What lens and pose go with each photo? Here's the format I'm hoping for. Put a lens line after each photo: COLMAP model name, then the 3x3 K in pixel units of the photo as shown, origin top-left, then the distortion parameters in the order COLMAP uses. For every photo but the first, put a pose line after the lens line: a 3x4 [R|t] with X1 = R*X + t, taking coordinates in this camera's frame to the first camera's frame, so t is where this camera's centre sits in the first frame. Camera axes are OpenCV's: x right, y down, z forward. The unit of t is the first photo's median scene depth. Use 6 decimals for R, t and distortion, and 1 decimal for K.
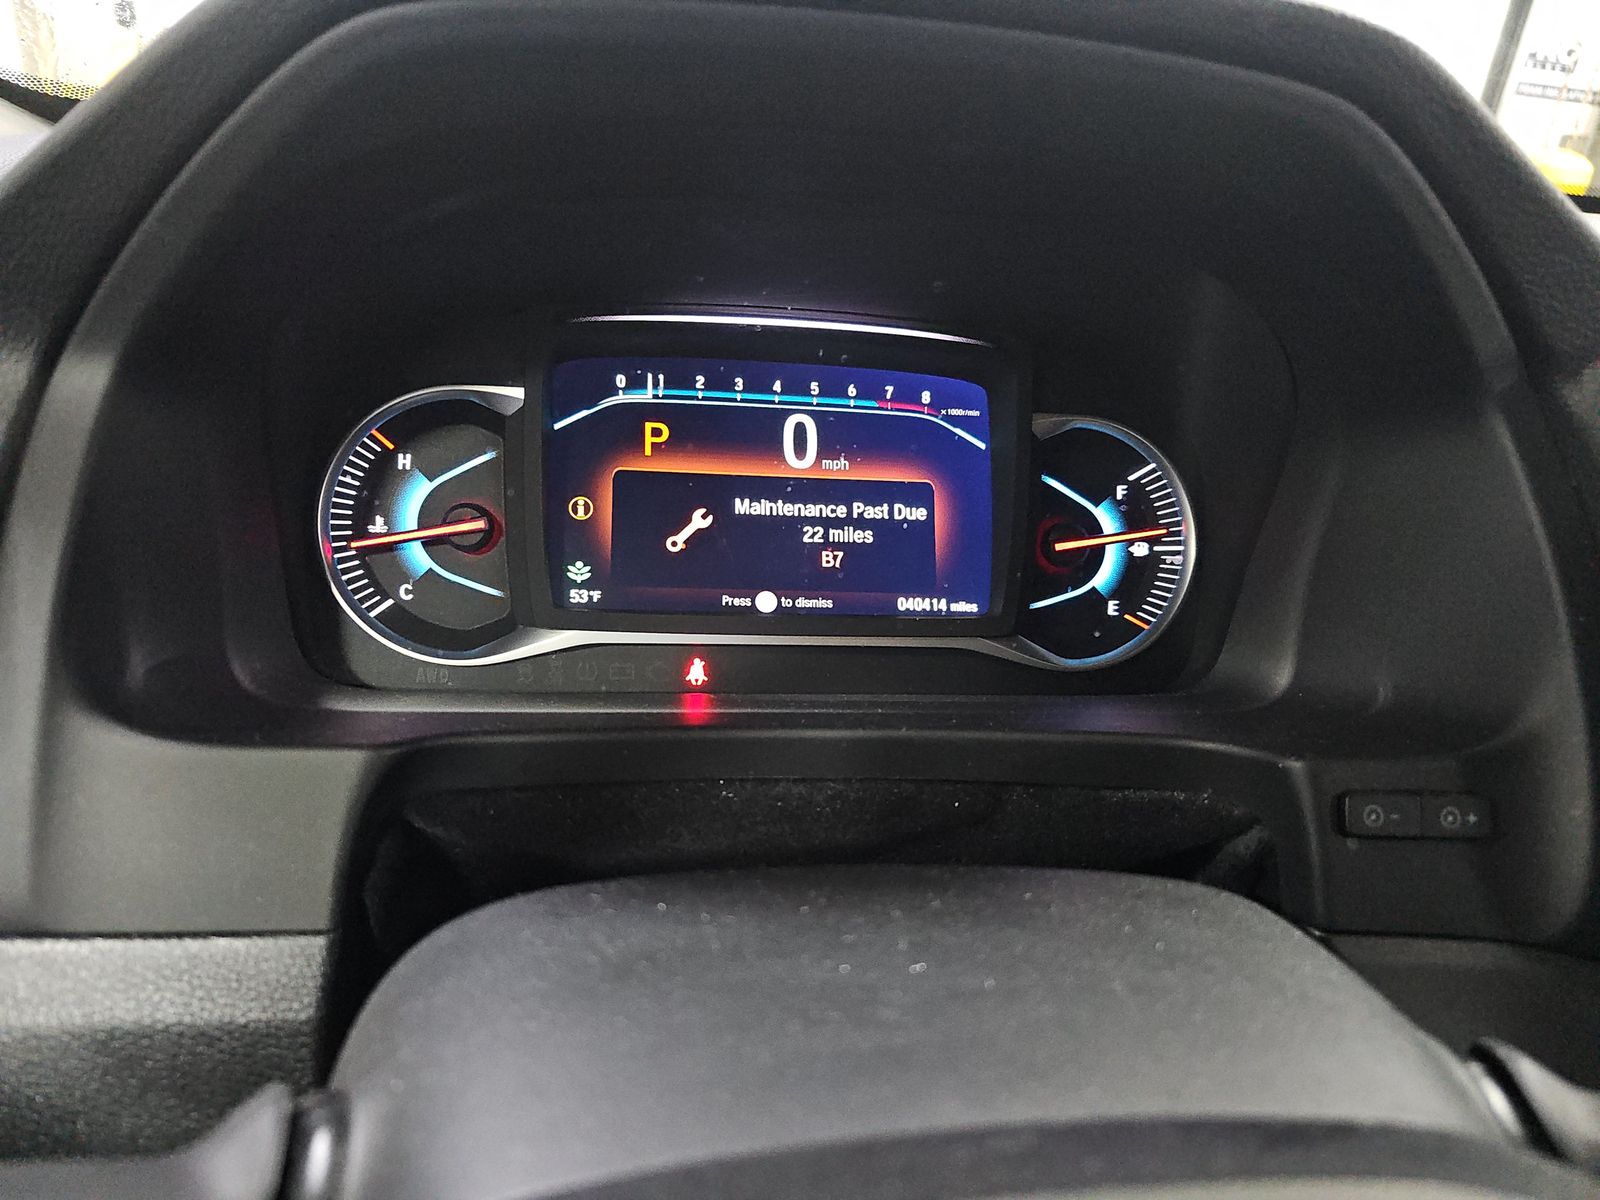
lens RADIAL K [[1063.2, 0, 800.3], [0, 1063.2, 606.1], [0, 0, 1]] dist [0.007483, -0.021377]
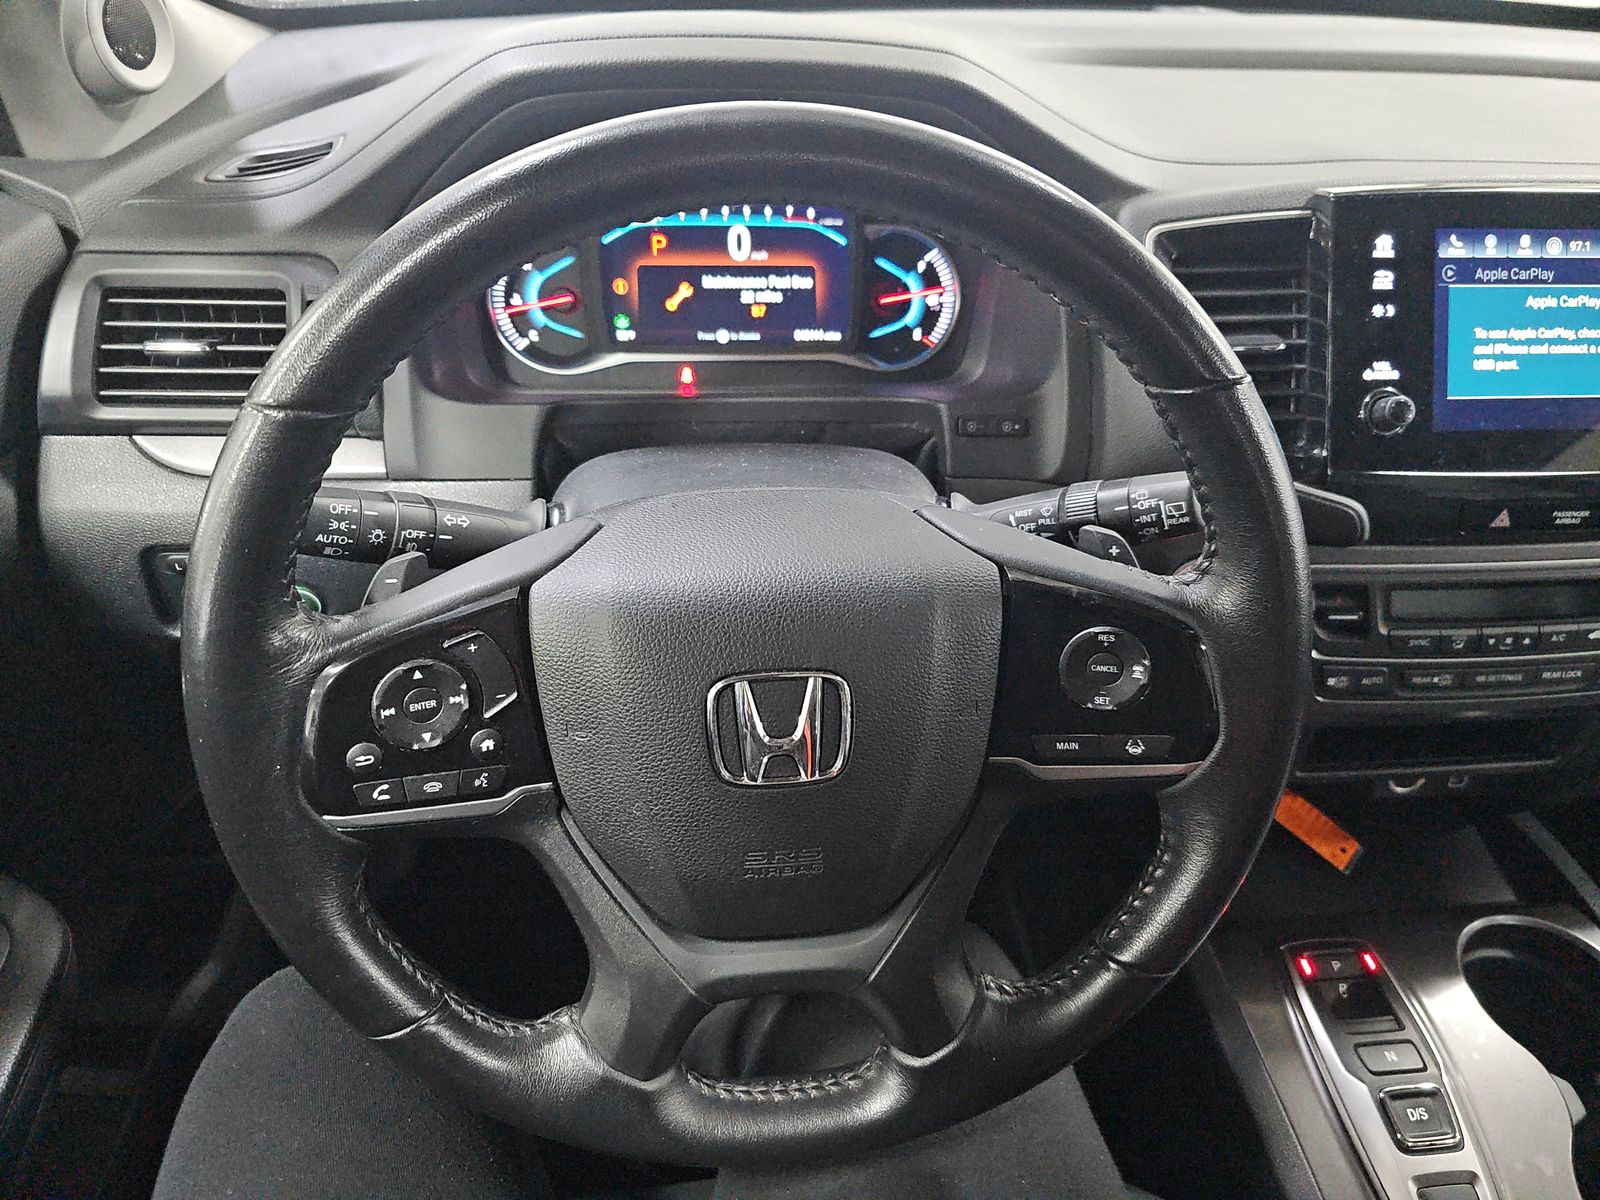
lens RADIAL K [[1063.2, 0, 788.5], [0, 1063.2, 601.6], [0, 0, 1]] dist [0.007483, -0.021377]
pose [[0.998389, -0.010970, -0.055666, 0.179722], [0.024100, 0.970215, 0.241043, 0.000696], [0.051364, -0.241997, 0.968917, -0.896840]]
